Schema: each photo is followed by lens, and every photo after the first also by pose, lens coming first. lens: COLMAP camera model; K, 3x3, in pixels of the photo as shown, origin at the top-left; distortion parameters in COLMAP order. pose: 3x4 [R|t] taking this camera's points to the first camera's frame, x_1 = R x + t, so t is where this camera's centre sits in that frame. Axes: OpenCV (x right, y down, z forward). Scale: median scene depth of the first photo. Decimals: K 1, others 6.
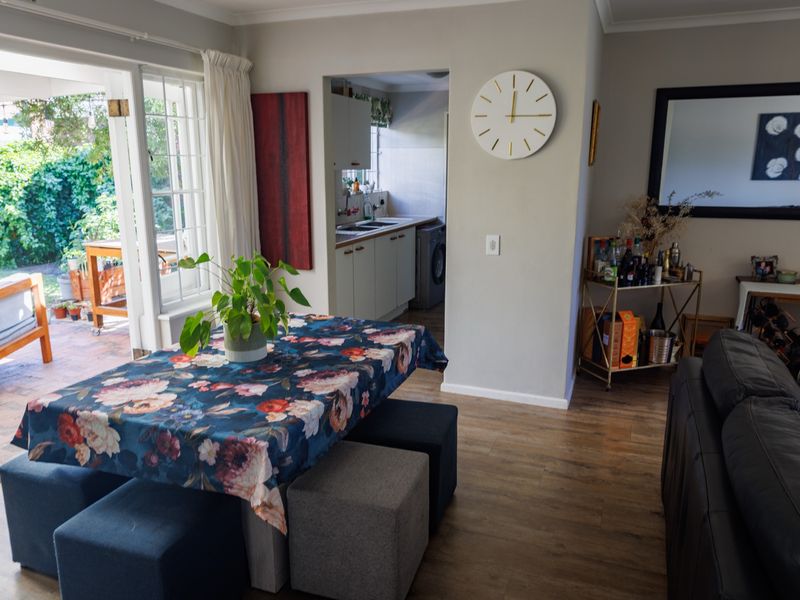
lens RADIAL K [[603.2, 0, 402.9], [0, 603.2, 296.3], [0, 0, 1]] dist [0.023454, -0.006050]
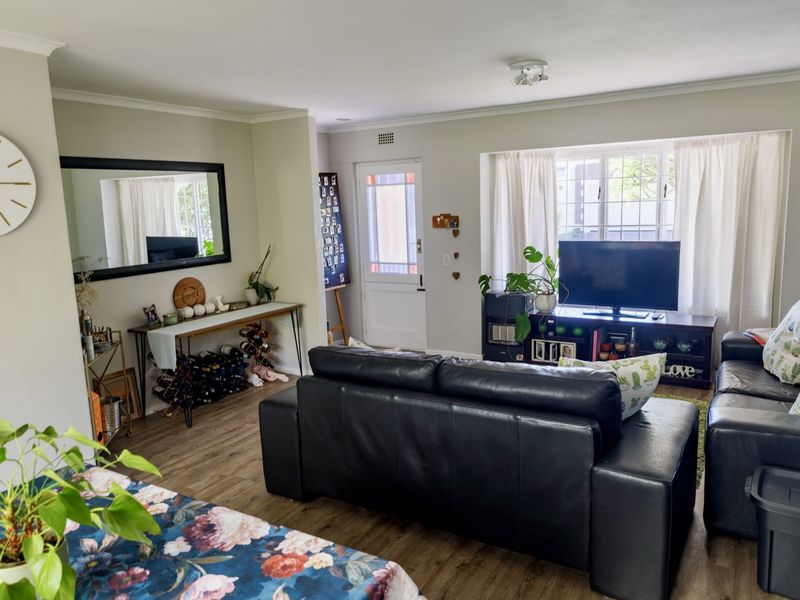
lens RADIAL K [[603.2, 0, 401.5], [0, 603.2, 299.8], [0, 0, 1]] dist [0.023454, -0.006050]
pose [[0.167990, -0.170002, 0.971019, -0.768743], [0.253350, 0.959377, 0.124134, -0.174734], [-0.952677, 0.225155, 0.204236, 0.544065]]
